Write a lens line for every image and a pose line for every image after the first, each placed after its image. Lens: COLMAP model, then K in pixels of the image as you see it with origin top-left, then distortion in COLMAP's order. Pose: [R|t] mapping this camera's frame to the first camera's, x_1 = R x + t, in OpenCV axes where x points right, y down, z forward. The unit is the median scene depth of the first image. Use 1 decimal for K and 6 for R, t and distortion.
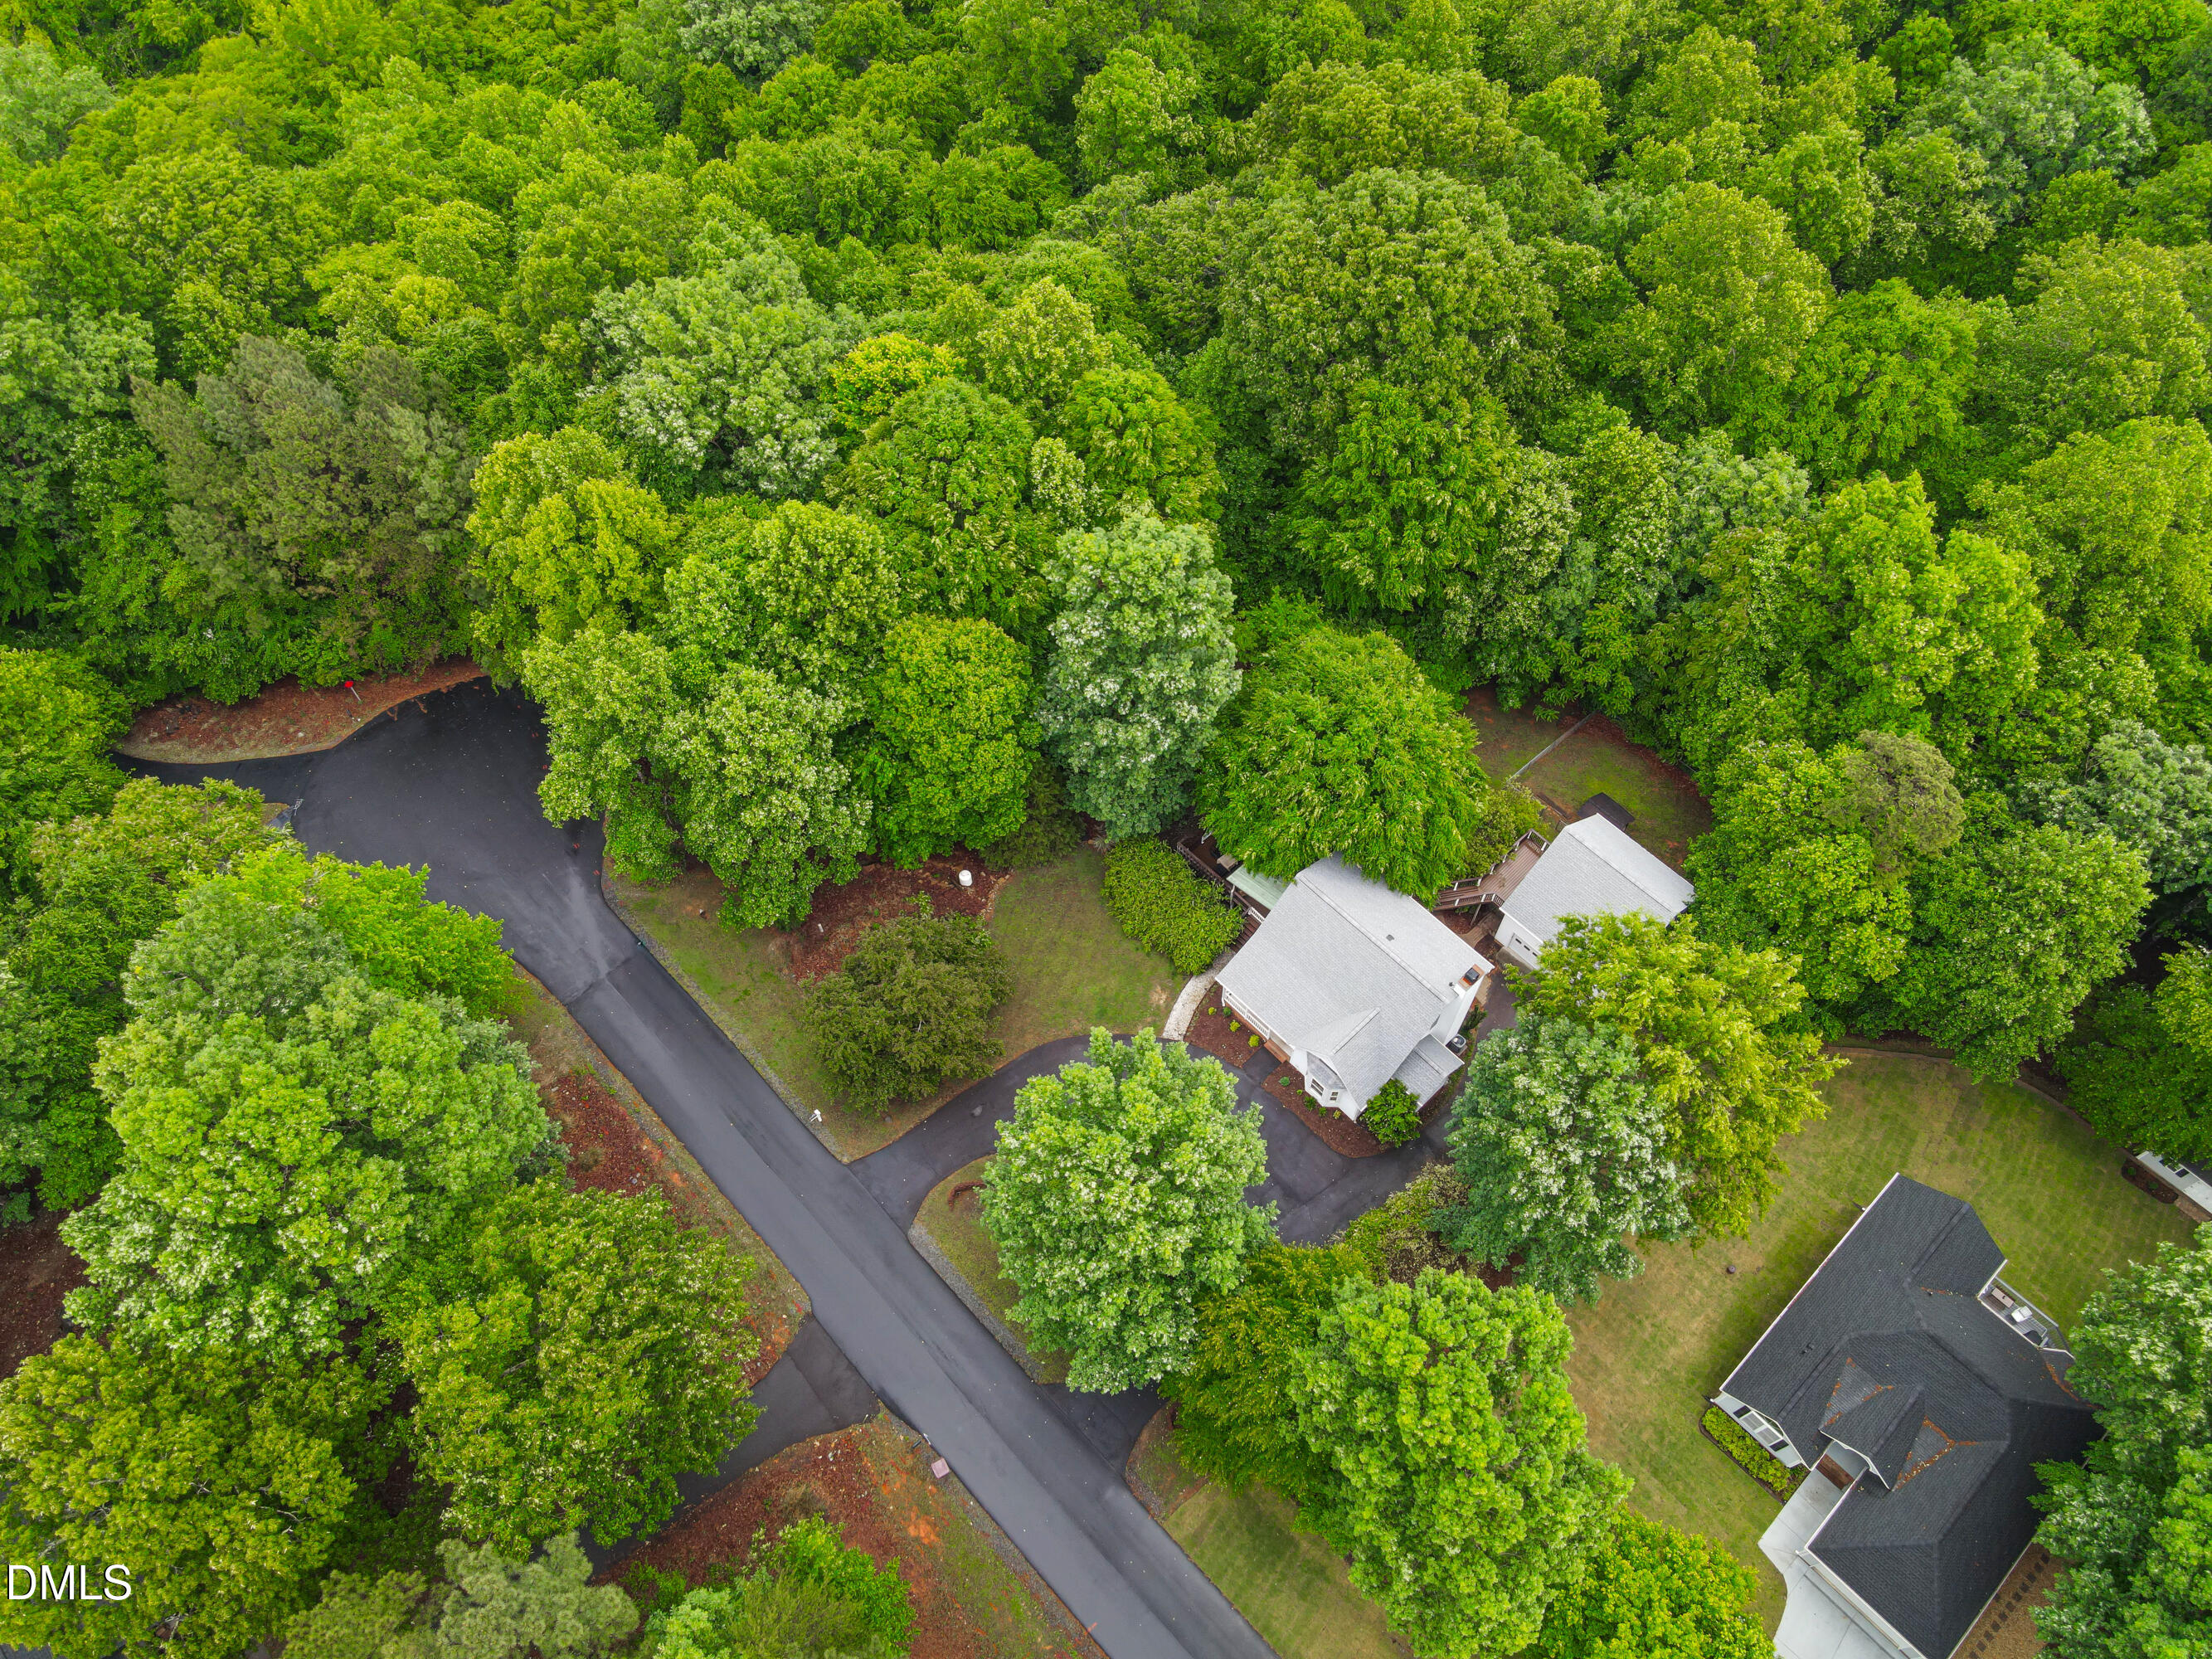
lens RADIAL K [[1588.8, 0, 1107.0], [0, 1588.8, 840.9], [0, 0, 1]] dist [0.035944, -0.021811]
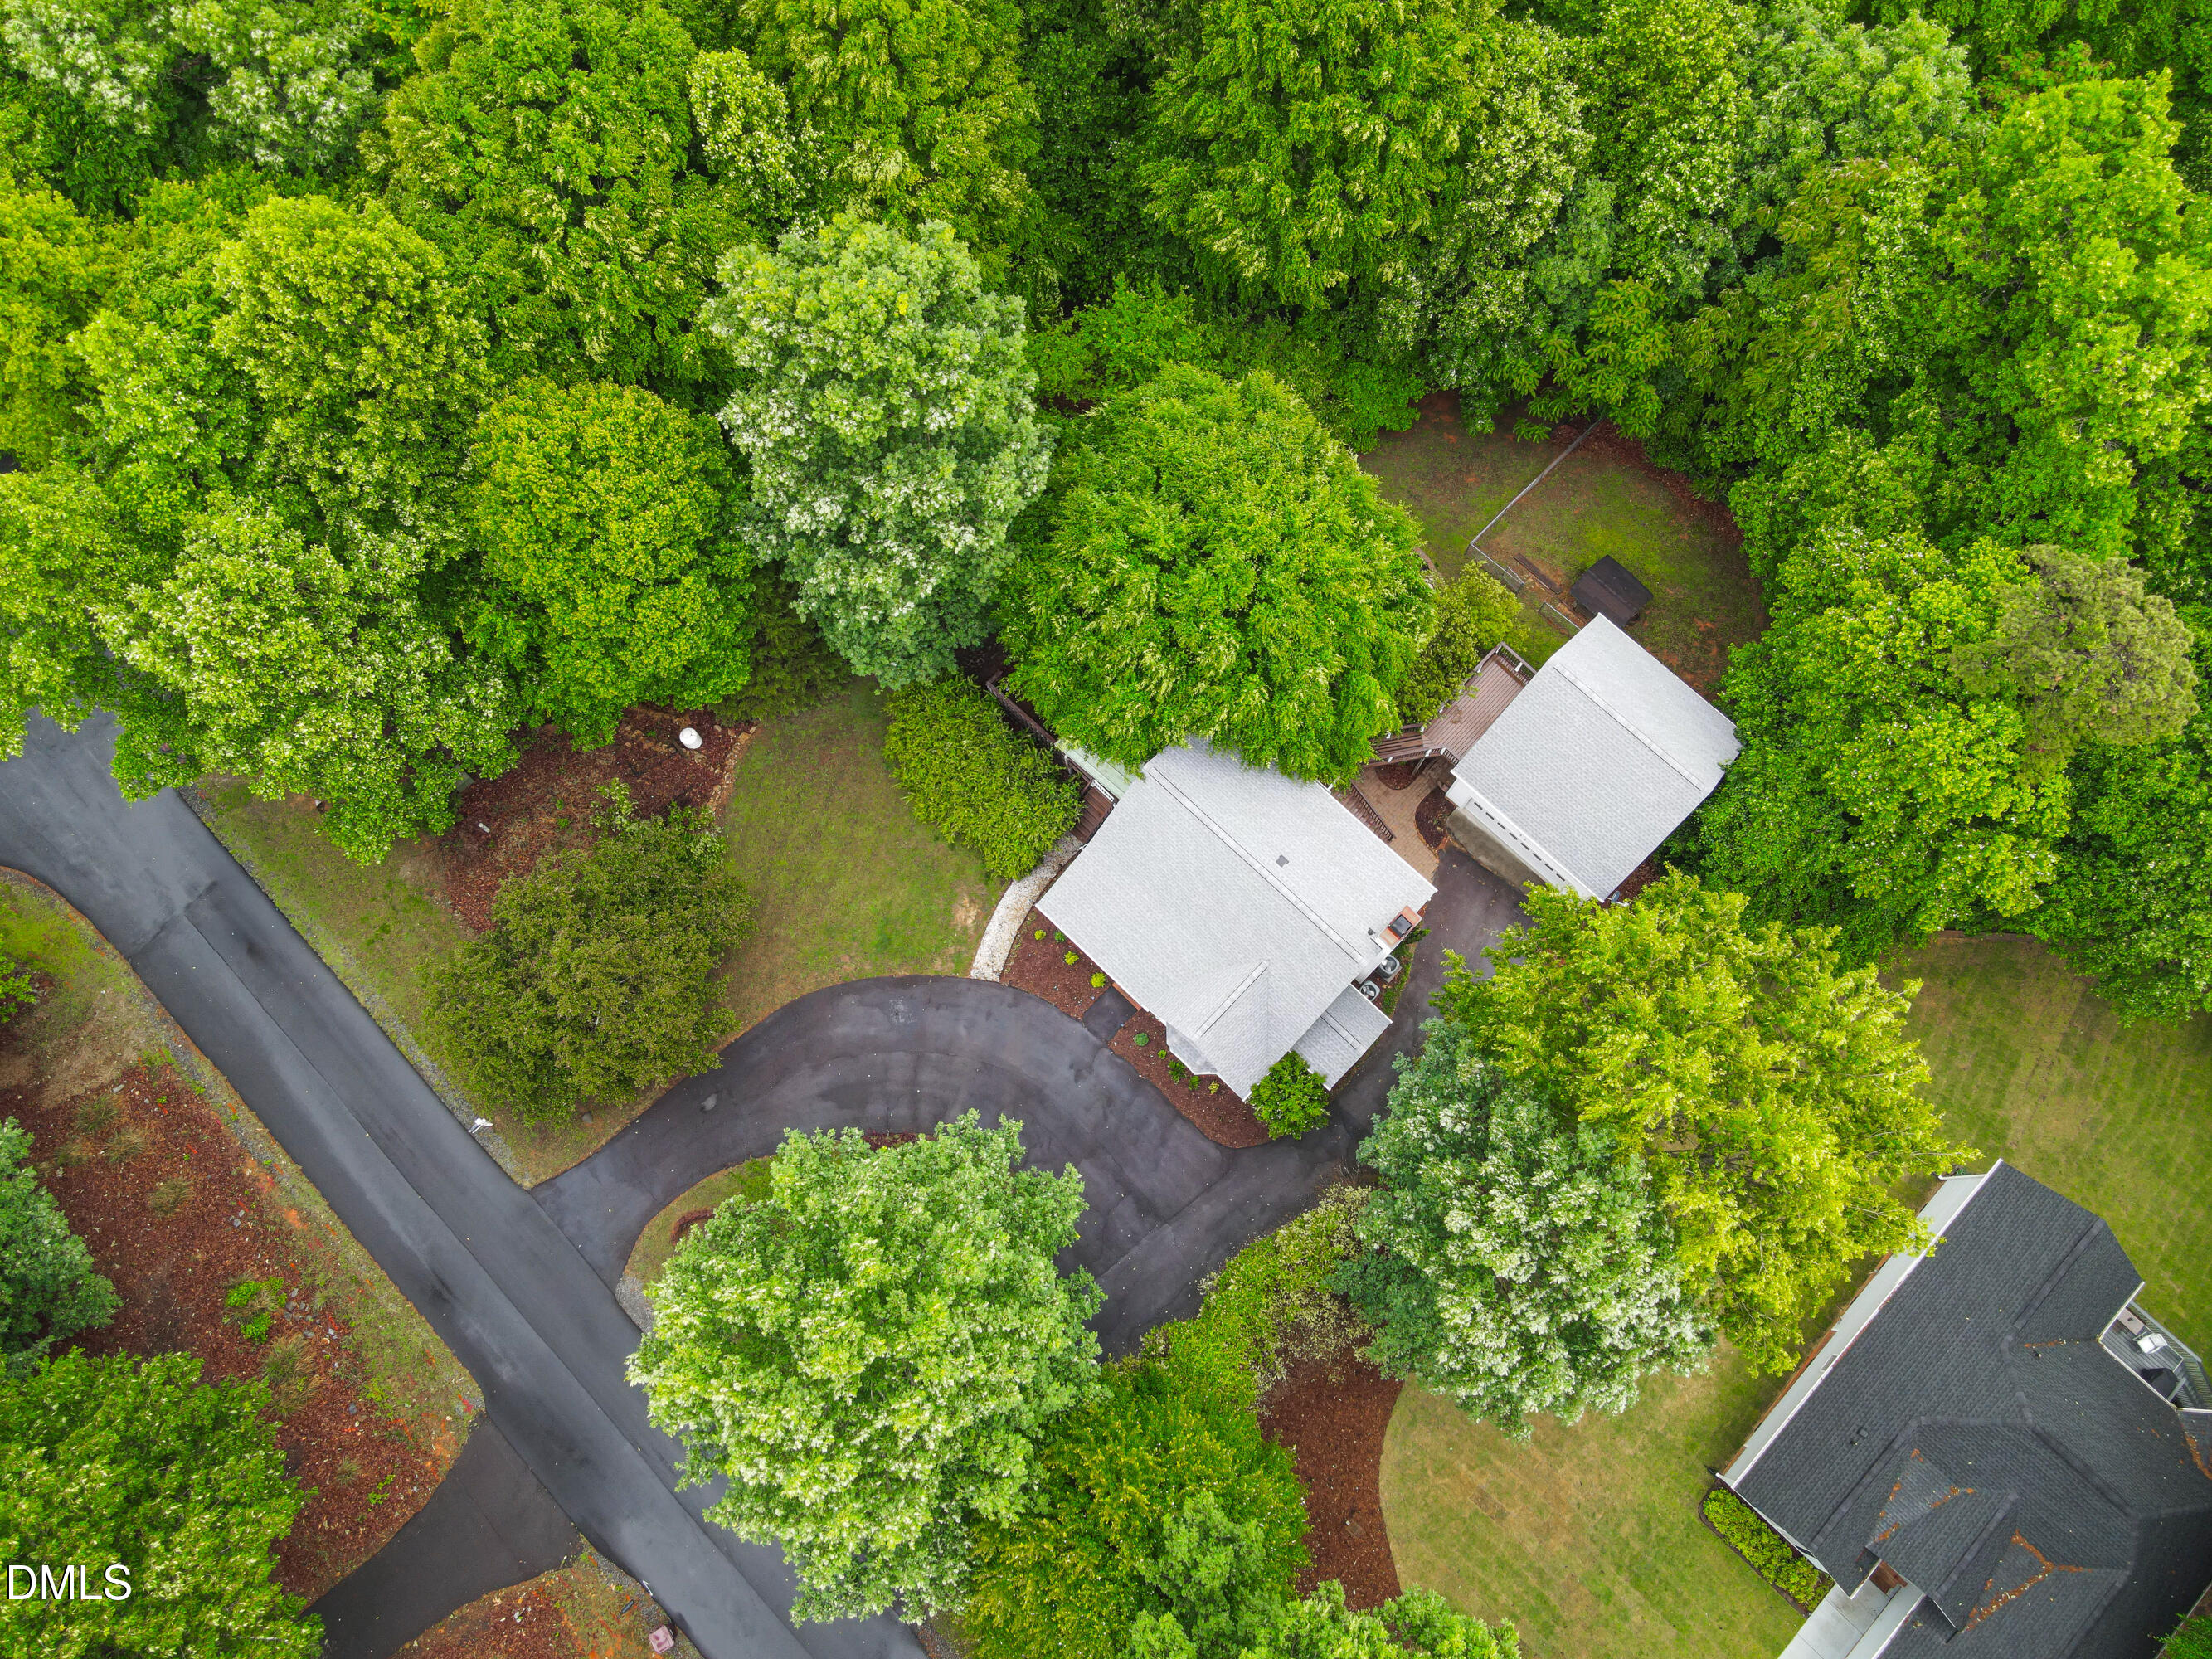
lens RADIAL K [[1588.8, 0, 1104.9], [0, 1588.8, 816.2], [0, 0, 1]] dist [0.035944, -0.021811]
pose [[0.999028, -0.043949, -0.003475, 0.103688], [0.043145, 0.958451, 0.281976, -0.147318], [-0.009062, -0.281852, 0.959415, 0.351612]]
